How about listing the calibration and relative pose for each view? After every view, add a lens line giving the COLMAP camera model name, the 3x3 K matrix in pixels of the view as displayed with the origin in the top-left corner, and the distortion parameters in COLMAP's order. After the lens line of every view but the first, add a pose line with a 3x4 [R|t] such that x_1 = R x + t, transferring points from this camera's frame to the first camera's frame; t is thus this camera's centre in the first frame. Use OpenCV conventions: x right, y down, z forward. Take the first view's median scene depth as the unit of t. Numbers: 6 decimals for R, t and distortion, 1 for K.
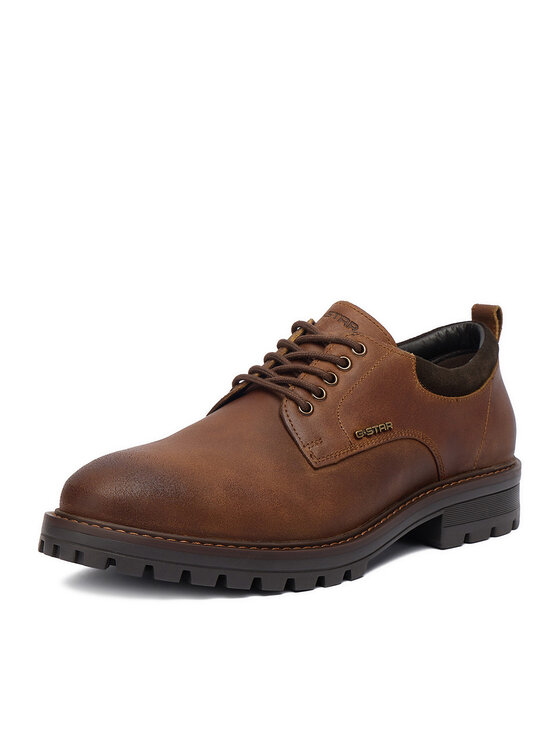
lens RADIAL K [[1508.5, 0, 279.6], [0, 1508.5, 373.0], [0, 0, 1]] dist [0.015083, 0.000000]
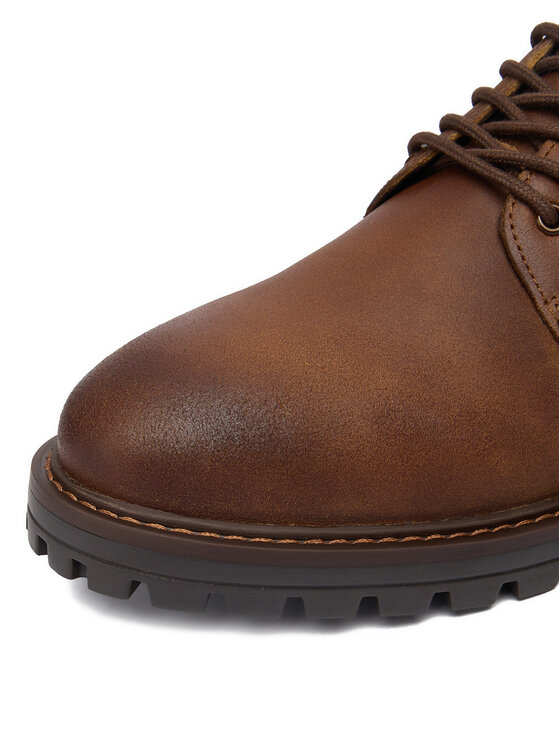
lens RADIAL K [[1054.0, 0, 282.0], [0, 1054.0, 373.5], [0, 0, 1]] dist [-0.024365, 0.000000]
pose [[0.977824, 0.031938, -0.206980, 0.003569], [0.049911, 0.924290, 0.378415, -0.063414], [0.203395, -0.380353, 0.902198, 0.665163]]
